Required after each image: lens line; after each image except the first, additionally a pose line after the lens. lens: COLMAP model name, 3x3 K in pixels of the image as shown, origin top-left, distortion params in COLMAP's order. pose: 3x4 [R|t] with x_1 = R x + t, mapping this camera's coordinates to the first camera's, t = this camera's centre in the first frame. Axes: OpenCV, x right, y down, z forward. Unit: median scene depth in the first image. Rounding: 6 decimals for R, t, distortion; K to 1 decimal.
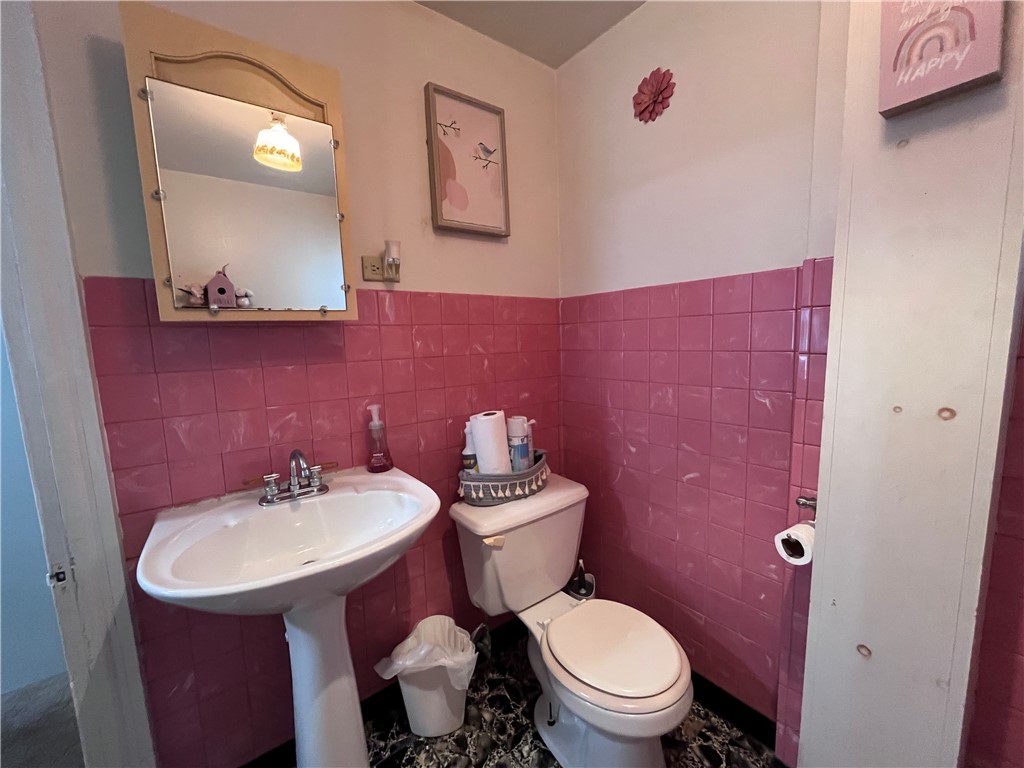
lens RADIAL K [[423.7, 0, 512.0], [0, 423.7, 384.0], [0, 0, 1]] dist [-0.002446, -0.000601]
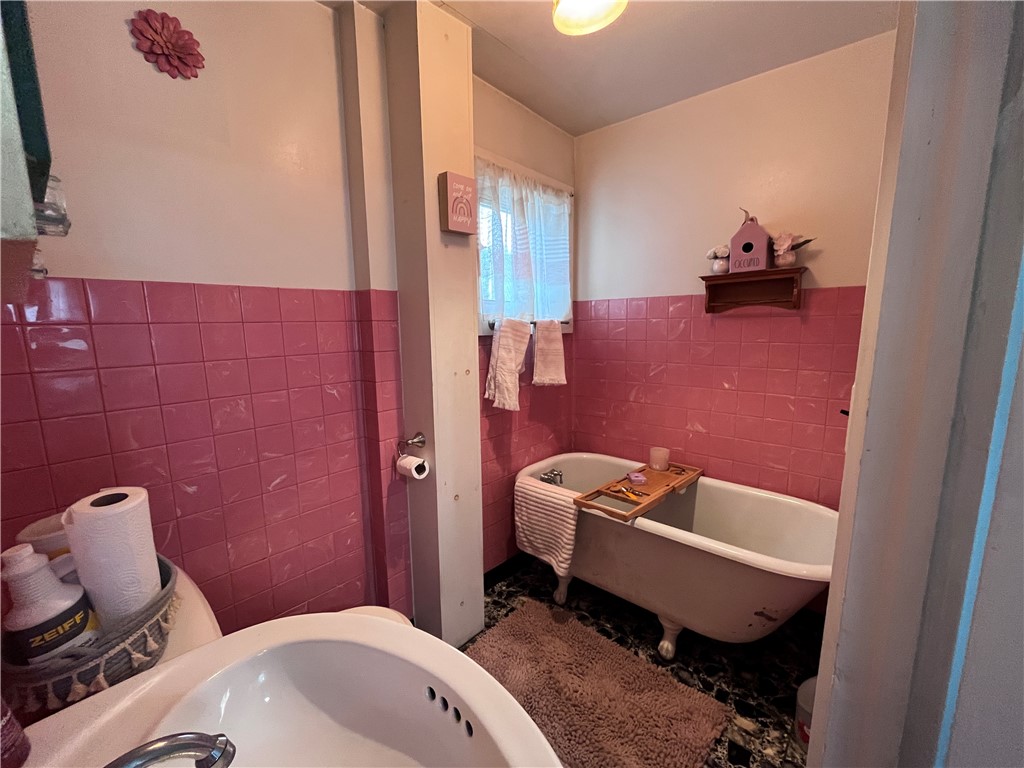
lens RADIAL K [[423.7, 0, 512.0], [0, 423.7, 384.0], [0, 0, 1]] dist [-0.002446, -0.000601]
pose [[-0.208844, -0.105412, 0.972251, -0.656805], [0.127932, 0.982686, 0.134024, -0.074282], [-0.969545, 0.152372, -0.191742, 0.628487]]
